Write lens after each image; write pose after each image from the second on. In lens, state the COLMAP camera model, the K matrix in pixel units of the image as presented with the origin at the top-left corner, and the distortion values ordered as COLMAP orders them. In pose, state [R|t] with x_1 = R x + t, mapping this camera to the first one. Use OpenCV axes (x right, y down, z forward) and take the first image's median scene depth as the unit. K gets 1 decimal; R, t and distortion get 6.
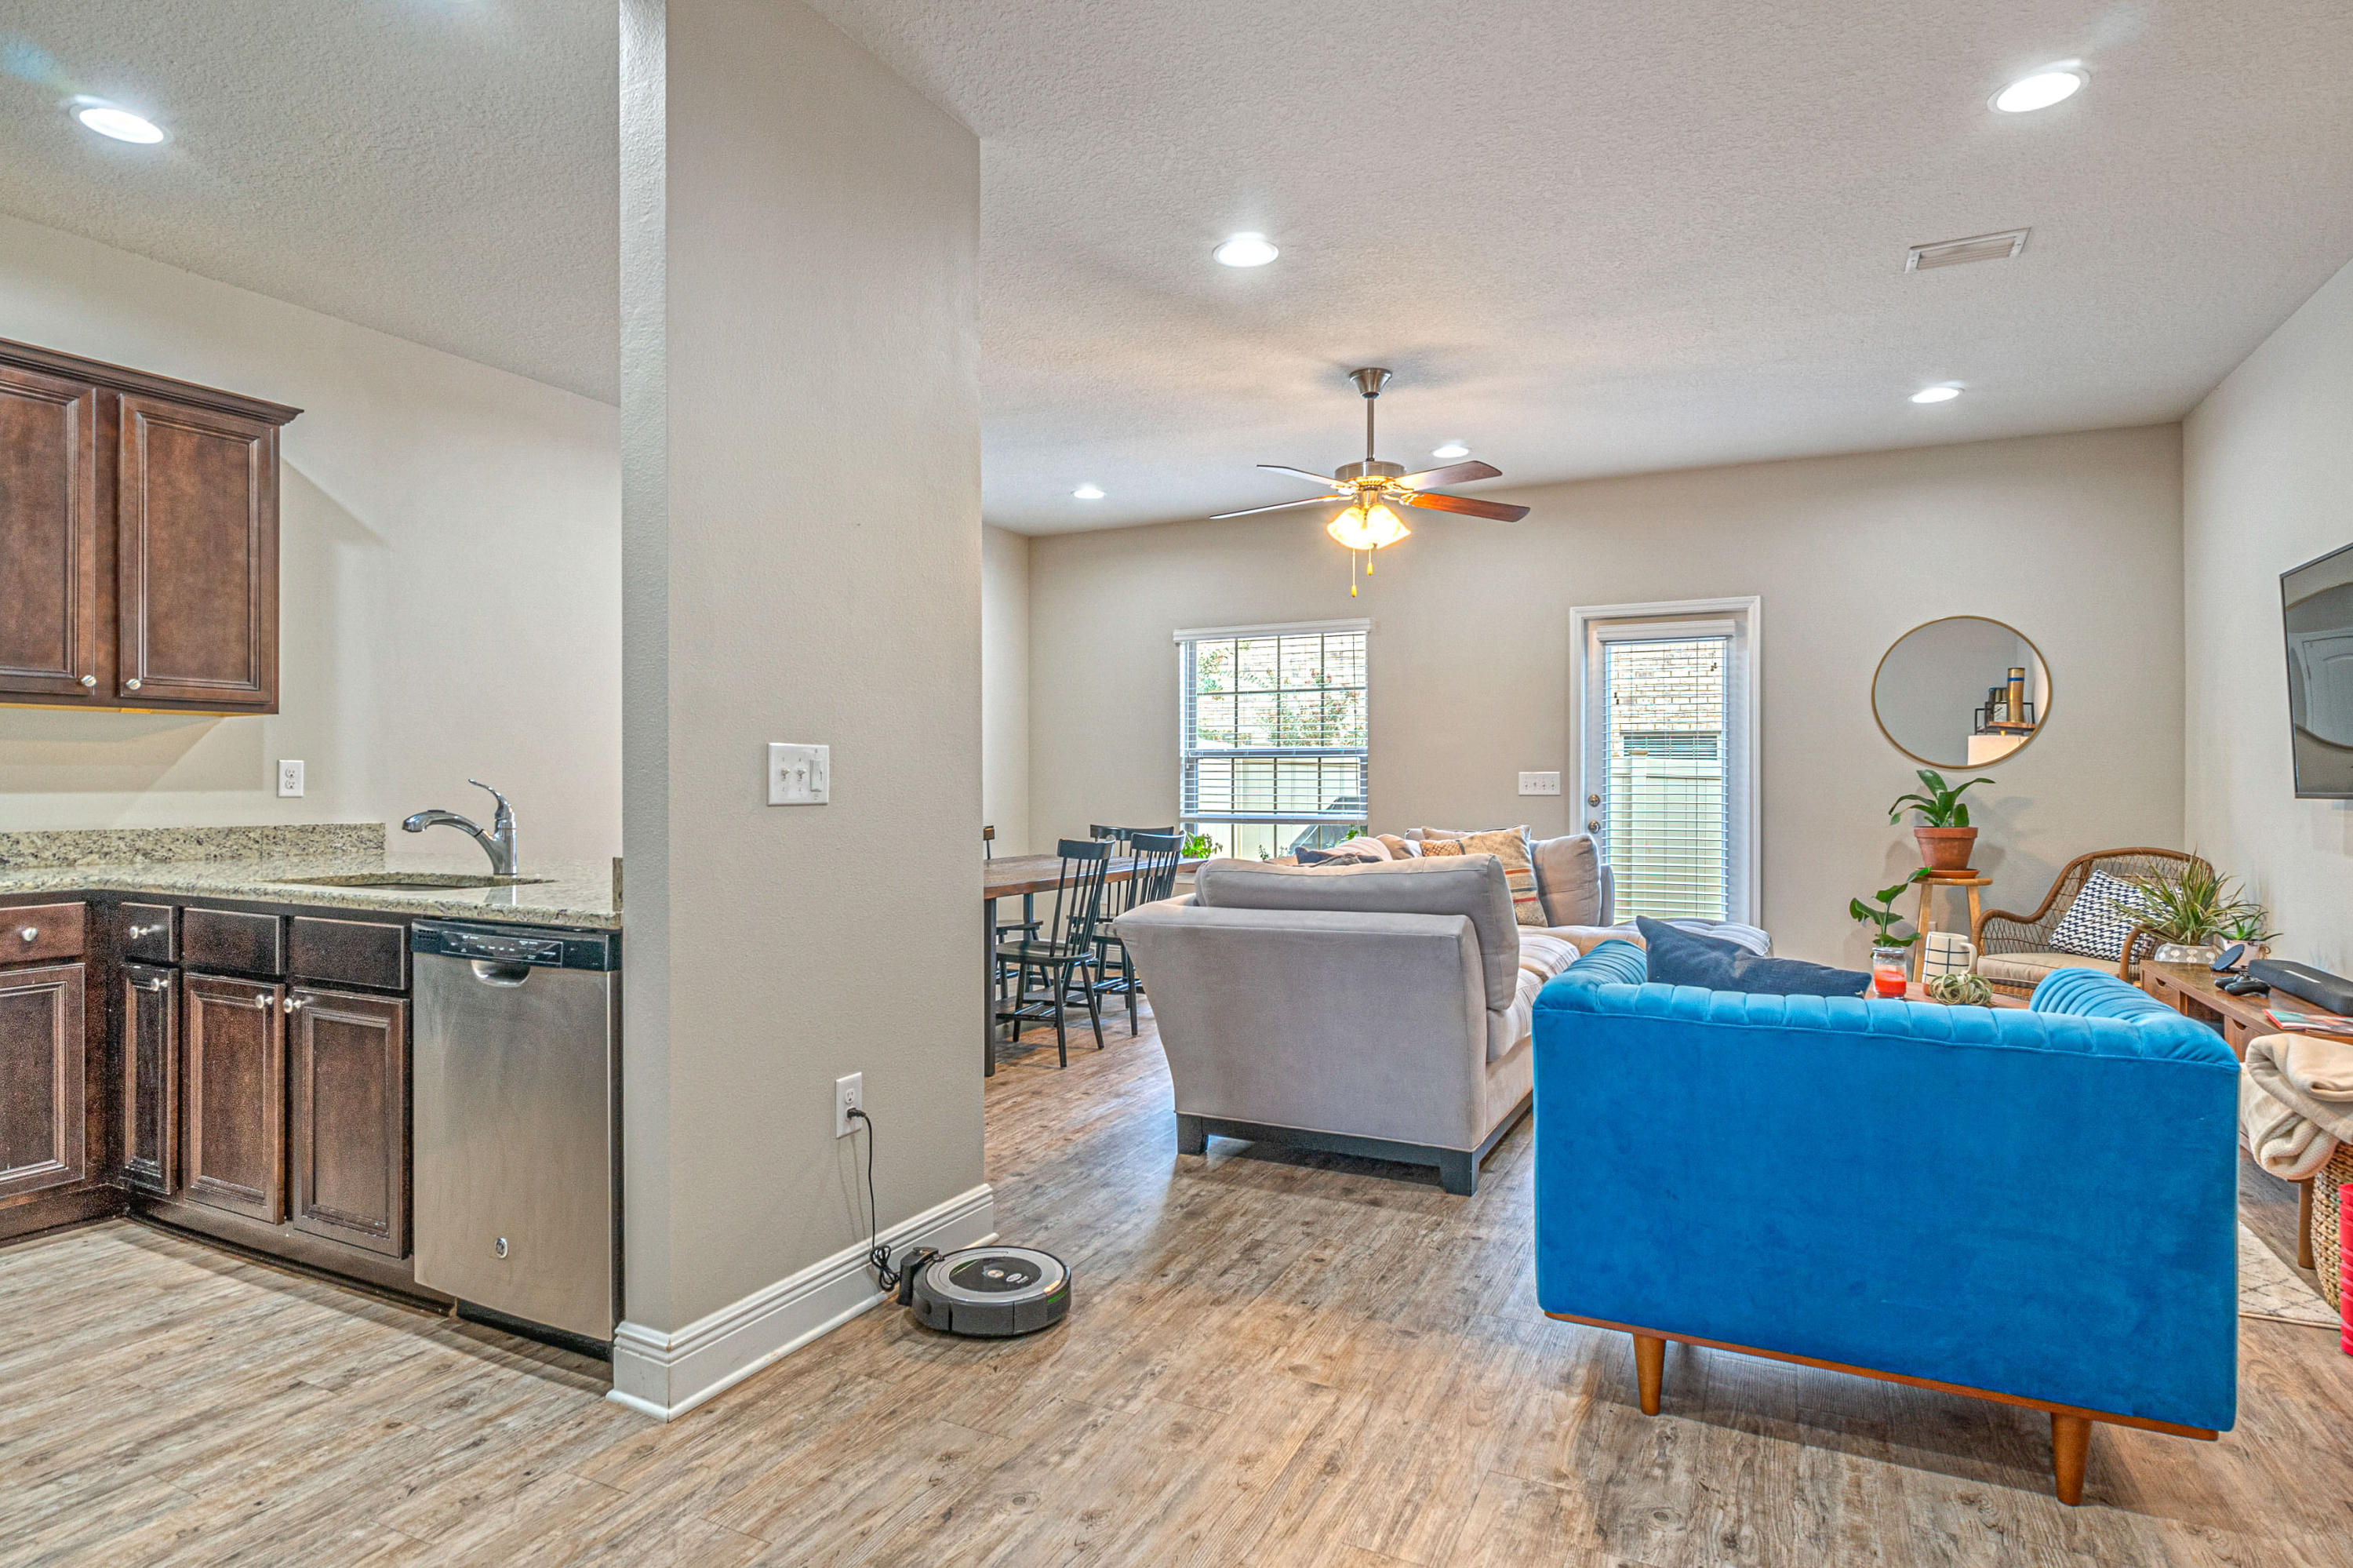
lens RADIAL K [[1237.0, 0, 1163.5], [0, 1237.0, 775.6], [0, 0, 1]] dist [0.003398, -0.008423]
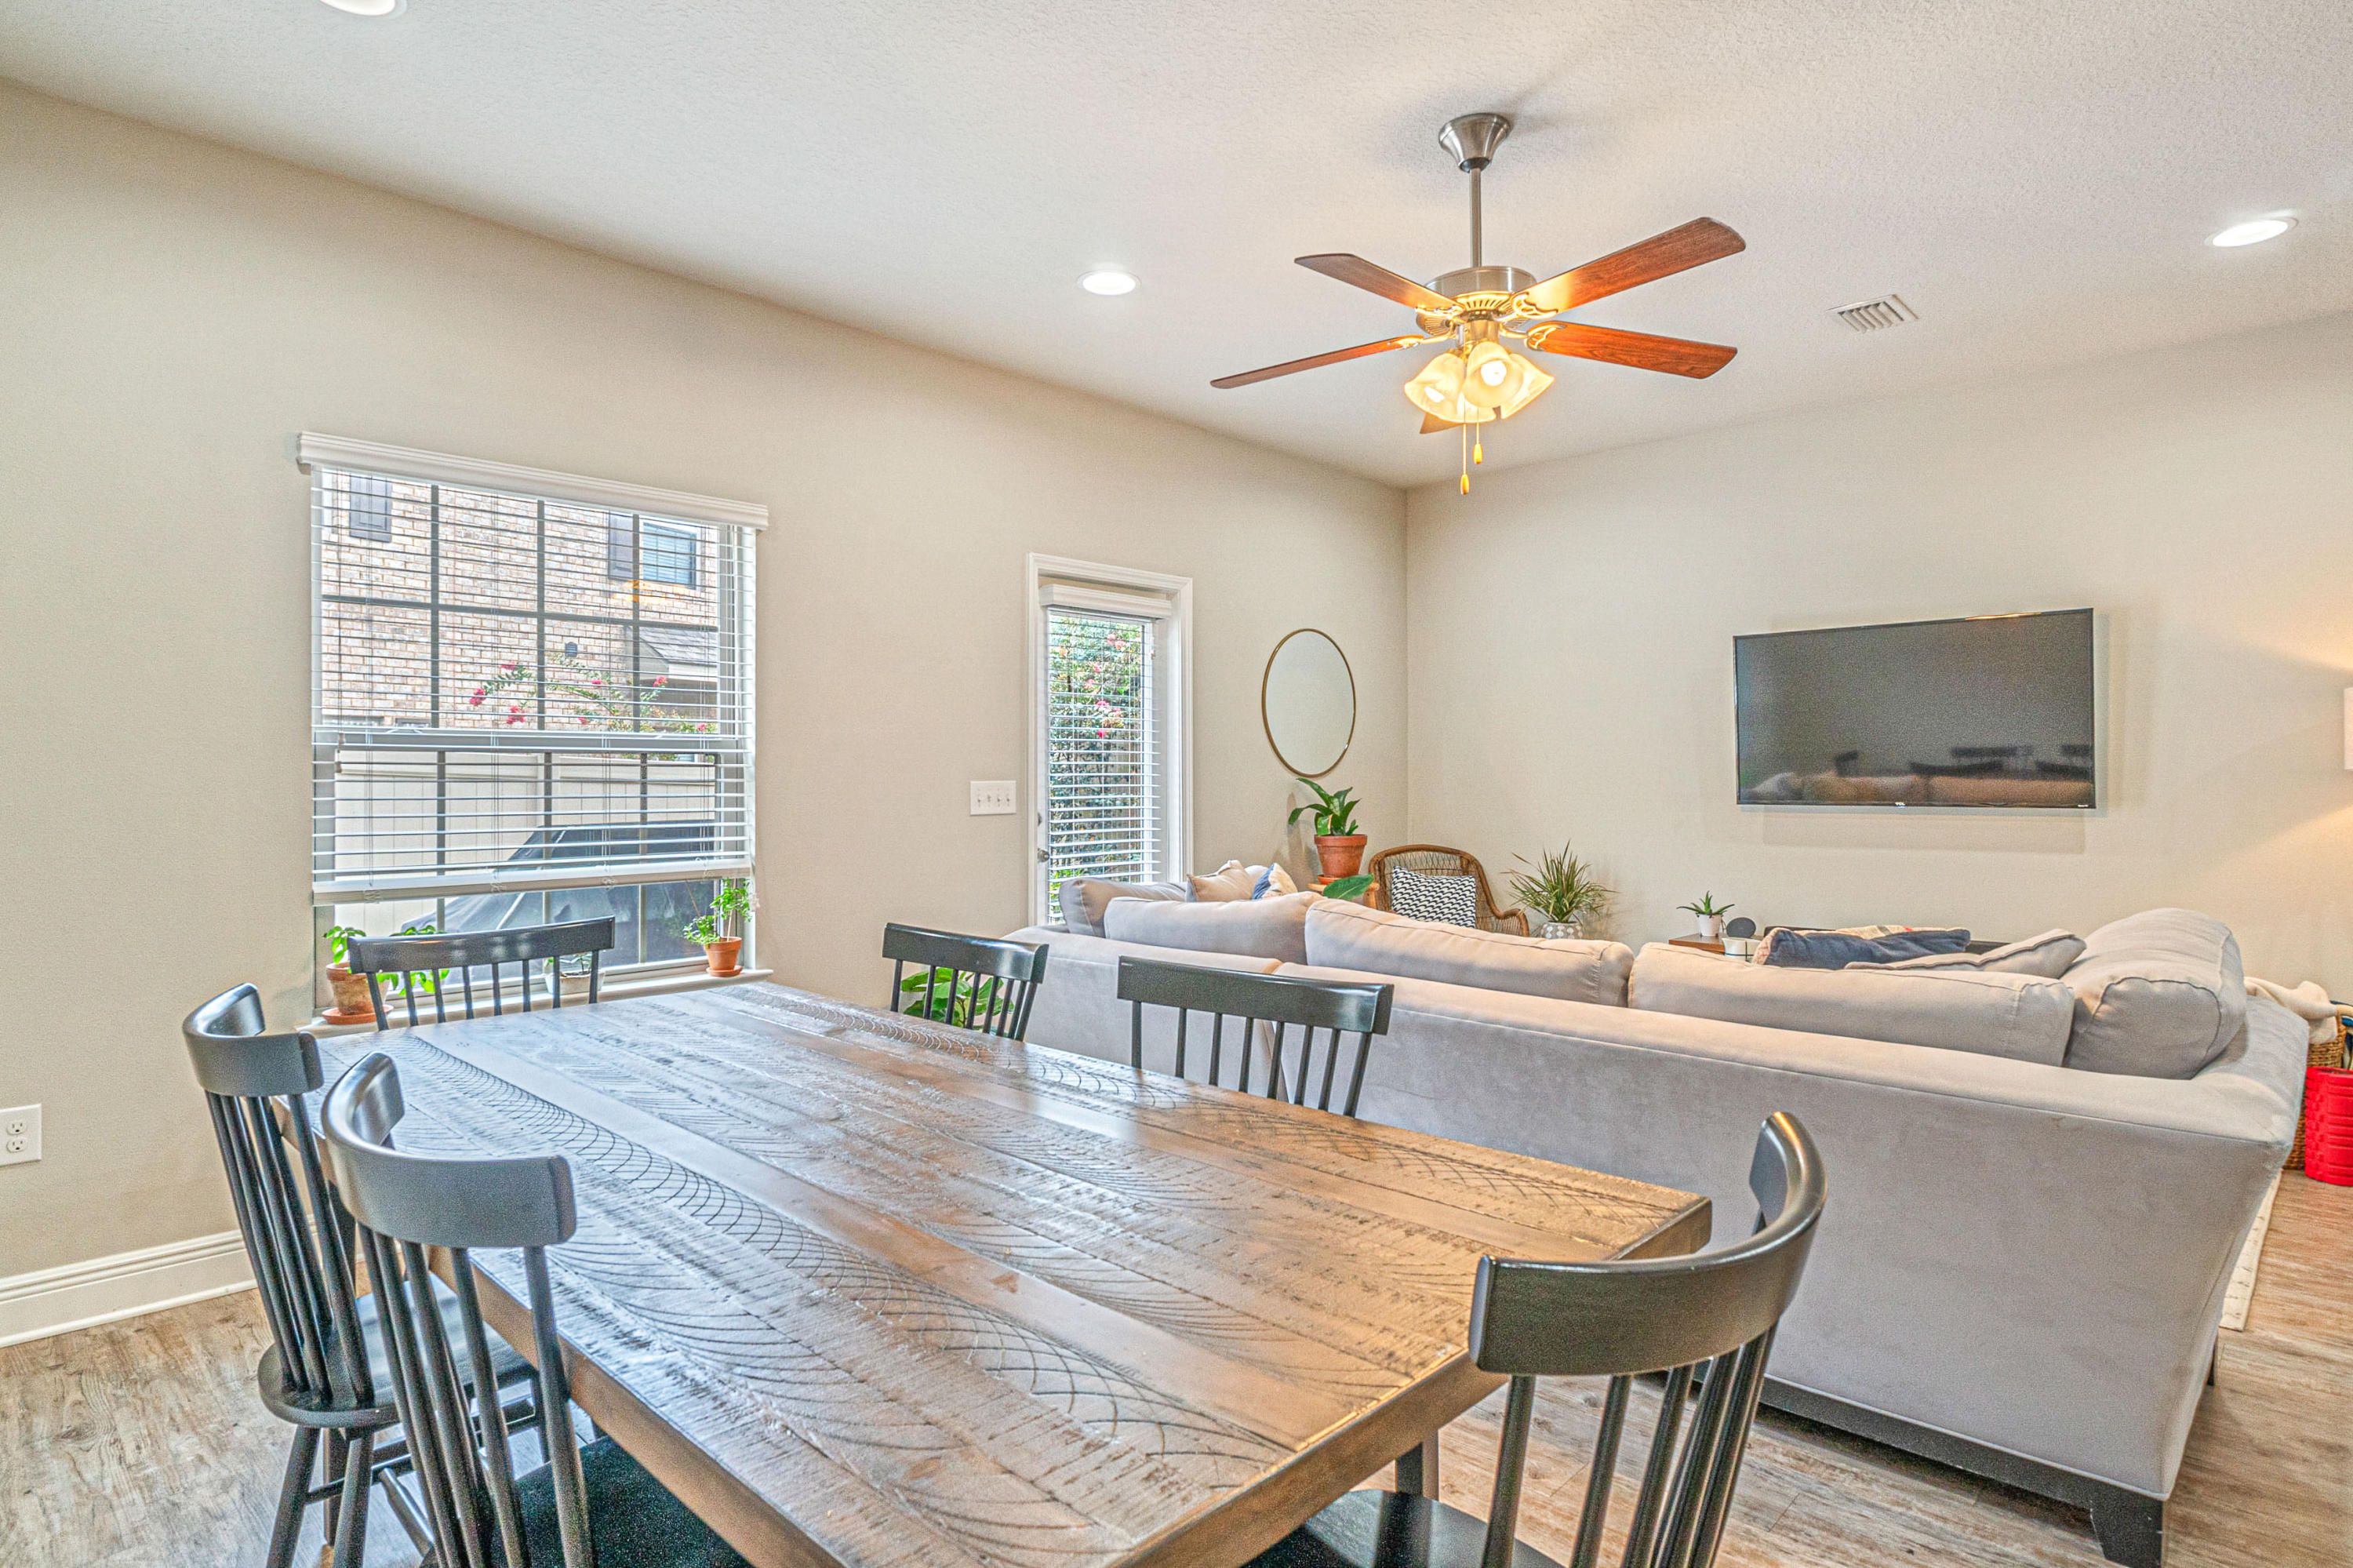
lens RADIAL K [[1237.0, 0, 1176.8], [0, 1237.0, 771.5], [0, 0, 1]] dist [0.003398, -0.008423]
pose [[0.293359, 0.002496, 0.955999, -0.611564], [-0.002575, 0.999995, -0.001821, -0.013837], [-0.955999, -0.001927, 0.293364, 1.303361]]
